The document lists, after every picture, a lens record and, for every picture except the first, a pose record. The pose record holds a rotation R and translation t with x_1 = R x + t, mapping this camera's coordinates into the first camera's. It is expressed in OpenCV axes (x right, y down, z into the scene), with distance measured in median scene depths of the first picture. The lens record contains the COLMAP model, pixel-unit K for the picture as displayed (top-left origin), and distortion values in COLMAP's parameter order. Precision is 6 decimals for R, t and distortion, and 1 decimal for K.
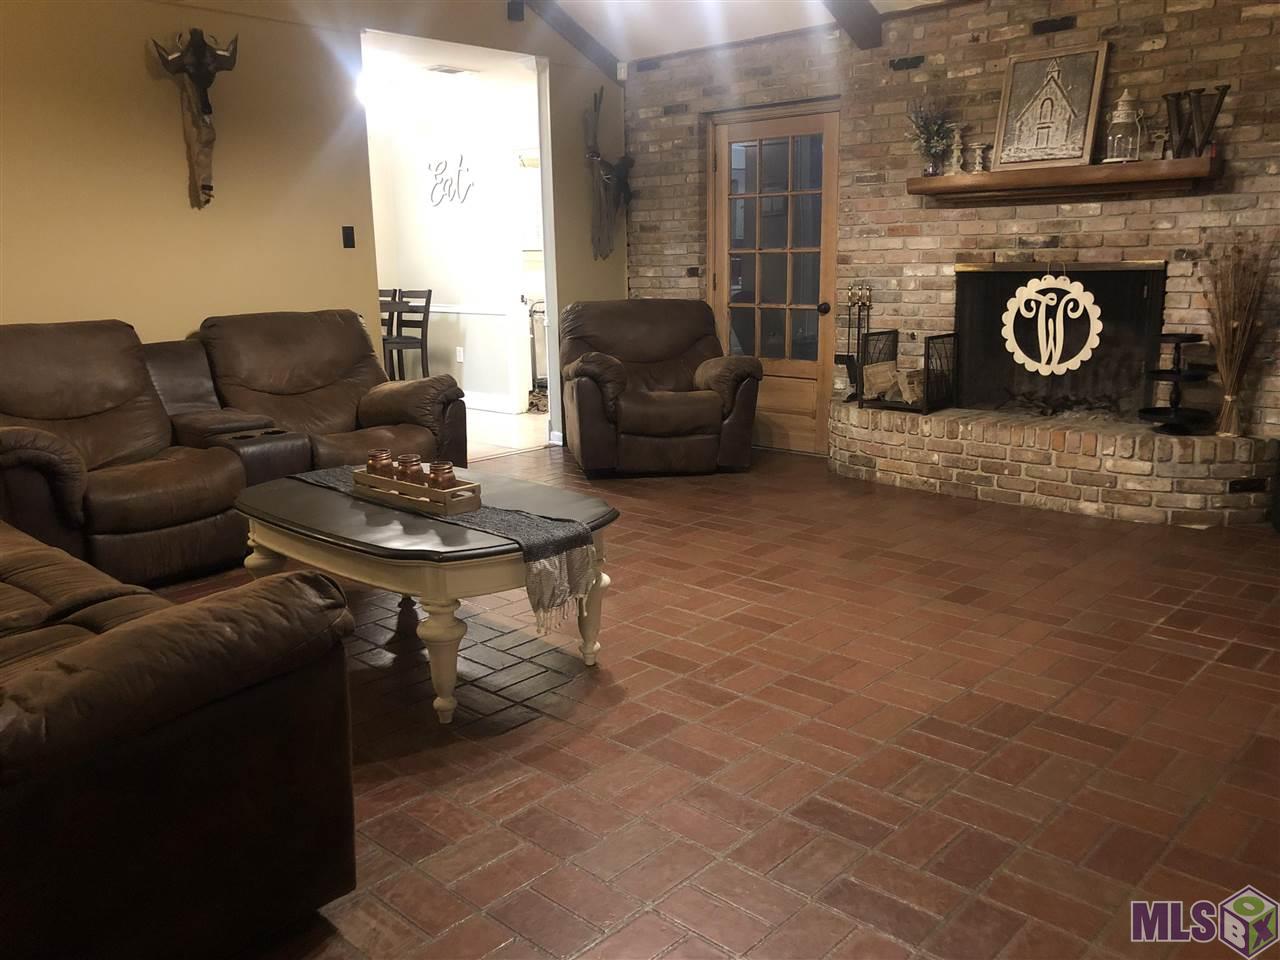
lens RADIAL K [[1043.0, 0, 640.0], [0, 1043.0, 480.0], [0, 0, 1]] dist [0.063818, -0.084856]
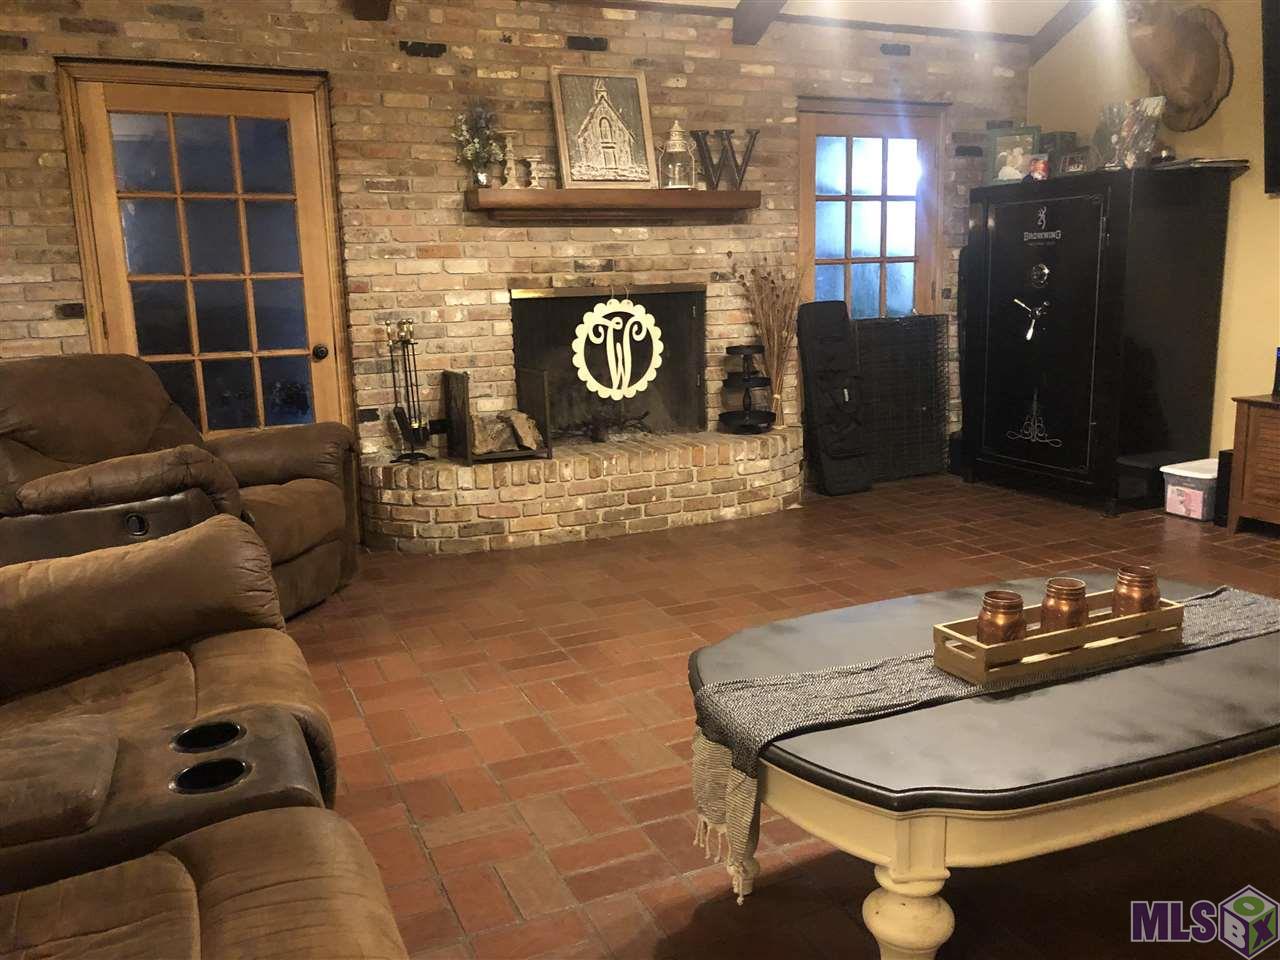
lens RADIAL K [[1043.0, 0, 640.0], [0, 1043.0, 480.0], [0, 0, 1]] dist [0.063818, -0.084856]
pose [[0.385652, -0.171568, 0.906552, -0.512295], [0.215378, 0.972153, 0.092360, -0.112855], [-0.897154, 0.159633, 0.411864, 0.591341]]
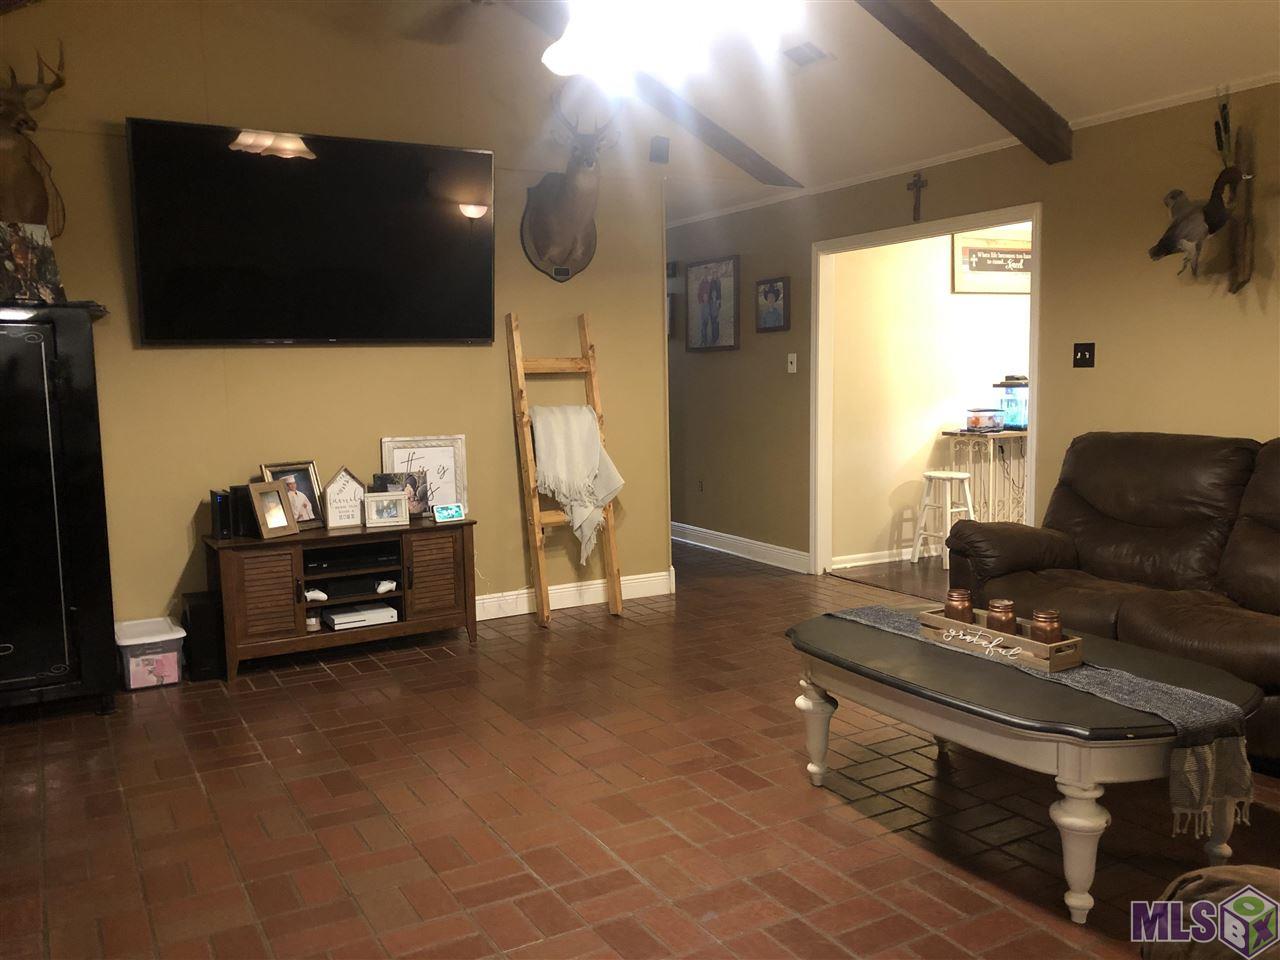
lens RADIAL K [[1043.0, 0, 640.0], [0, 1043.0, 480.0], [0, 0, 1]] dist [0.063818, -0.084856]
pose [[-0.952378, 0.006505, 0.304850, -0.121687], [0.101040, 0.950020, 0.295386, -0.264110], [-0.287692, 0.312121, -0.905436, 1.160319]]
